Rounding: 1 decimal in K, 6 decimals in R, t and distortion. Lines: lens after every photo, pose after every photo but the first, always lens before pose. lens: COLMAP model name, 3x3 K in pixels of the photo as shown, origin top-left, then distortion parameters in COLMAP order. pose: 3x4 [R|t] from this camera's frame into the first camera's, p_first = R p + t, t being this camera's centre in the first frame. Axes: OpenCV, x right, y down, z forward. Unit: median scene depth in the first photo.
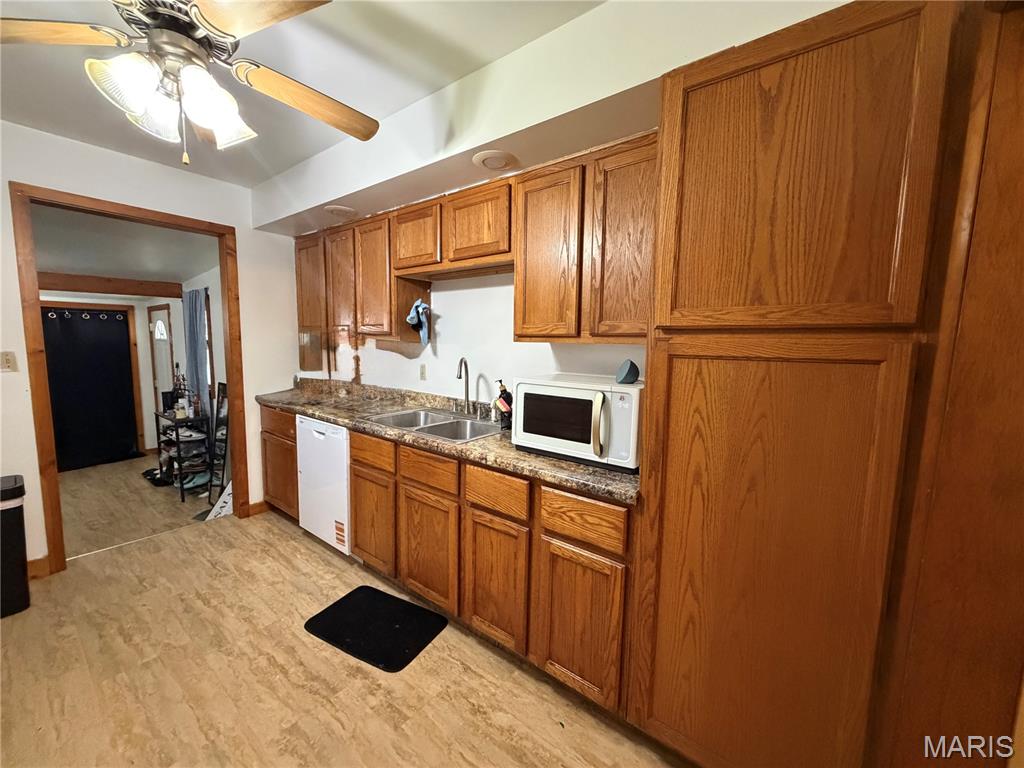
lens RADIAL K [[407.2, 0, 512.0], [0, 407.2, 384.0], [0, 0, 1]] dist [-0.001122, -0.000050]
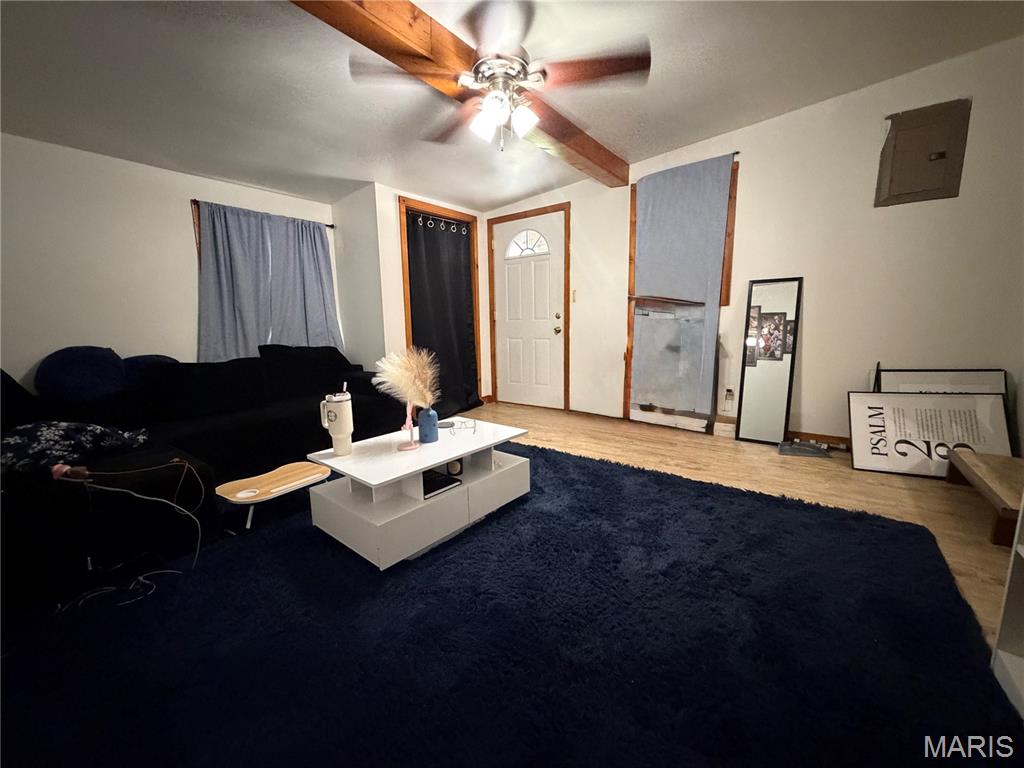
lens RADIAL K [[407.2, 0, 512.0], [0, 407.2, 384.0], [0, 0, 1]] dist [-0.001122, -0.000050]
pose [[0.999392, -0.033979, -0.007772, -2.273873], [0.034294, 0.998411, 0.044719, 0.274271], [0.006240, -0.044958, 0.998969, 0.476606]]
